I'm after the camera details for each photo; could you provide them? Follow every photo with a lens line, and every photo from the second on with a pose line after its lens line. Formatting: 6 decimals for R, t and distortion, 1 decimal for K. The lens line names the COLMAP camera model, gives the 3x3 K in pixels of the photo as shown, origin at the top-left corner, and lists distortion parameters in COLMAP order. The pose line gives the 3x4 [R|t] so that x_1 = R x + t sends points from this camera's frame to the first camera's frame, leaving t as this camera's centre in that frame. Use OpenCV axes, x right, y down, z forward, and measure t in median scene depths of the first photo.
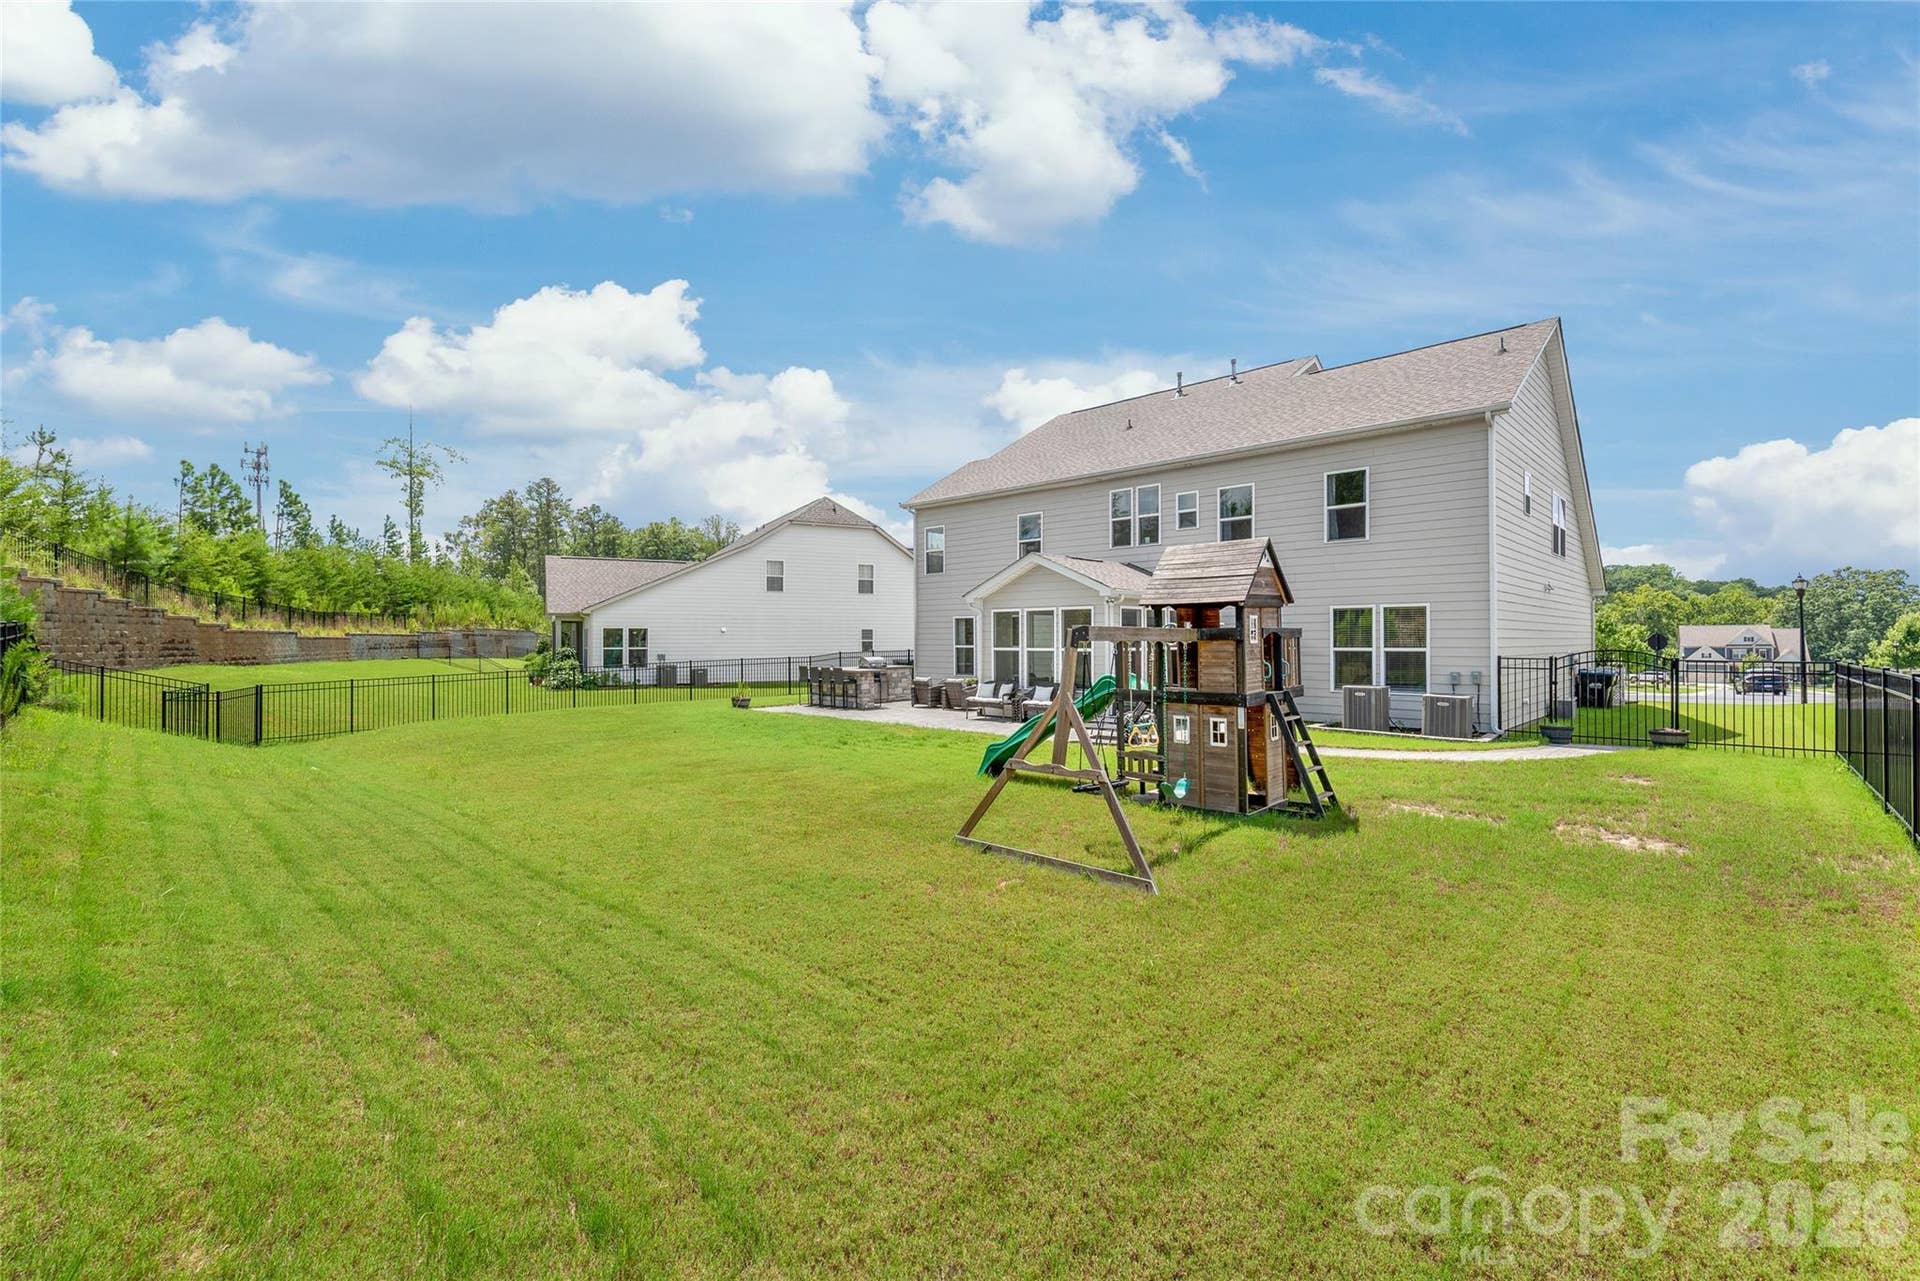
lens RADIAL K [[817.1, 0, 962.5], [0, 817.1, 641.1], [0, 0, 1]] dist [0.000953, -0.000638]
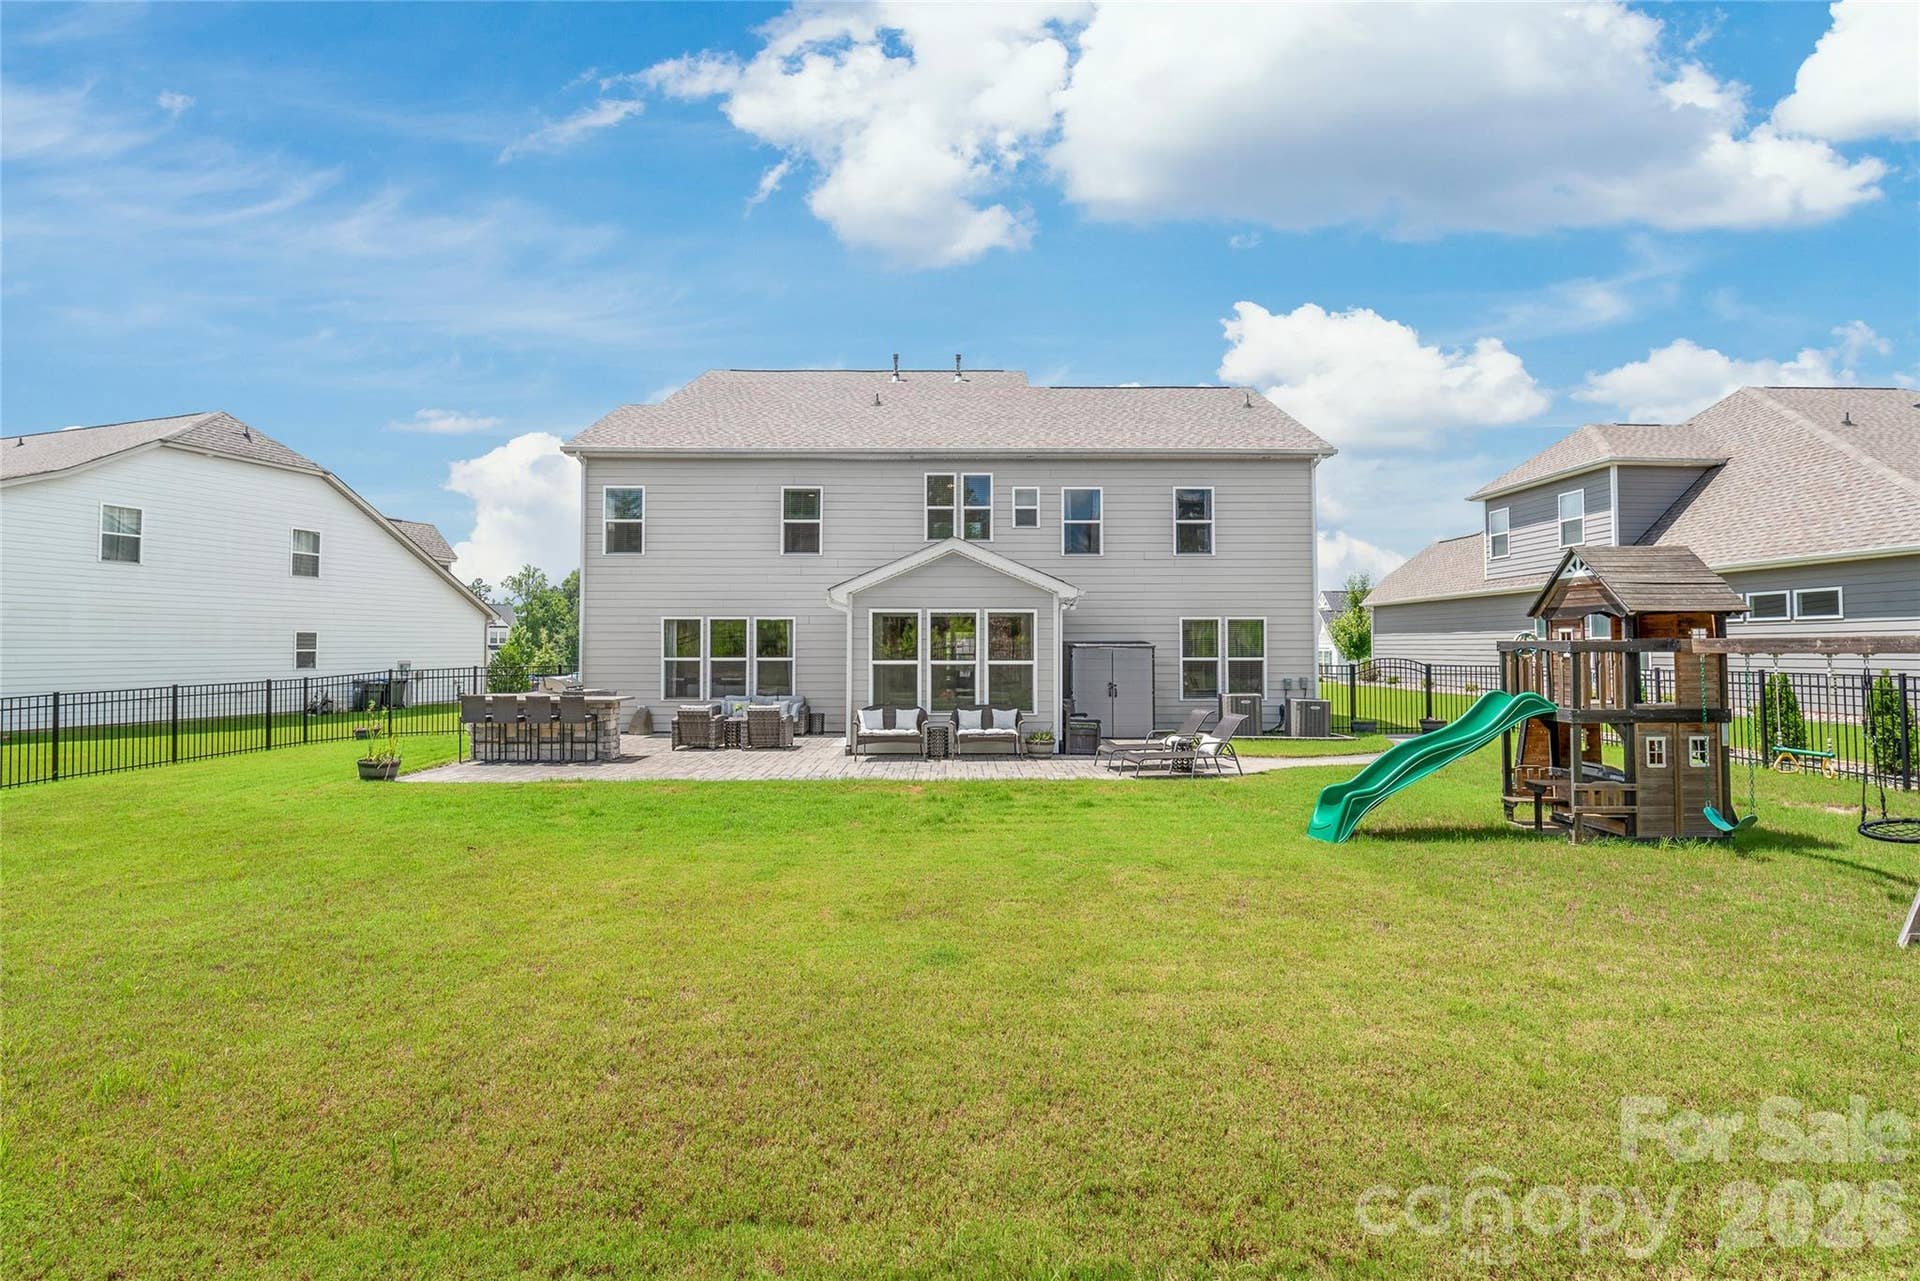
lens RADIAL K [[817.1, 0, 948.4], [0, 817.1, 632.2], [0, 0, 1]] dist [0.000953, -0.000638]
pose [[0.714755, 0.015170, 0.699210, -0.472818], [0.000606, 0.999751, -0.022310, -0.001316], [-0.699374, 0.016370, 0.714568, 0.473263]]
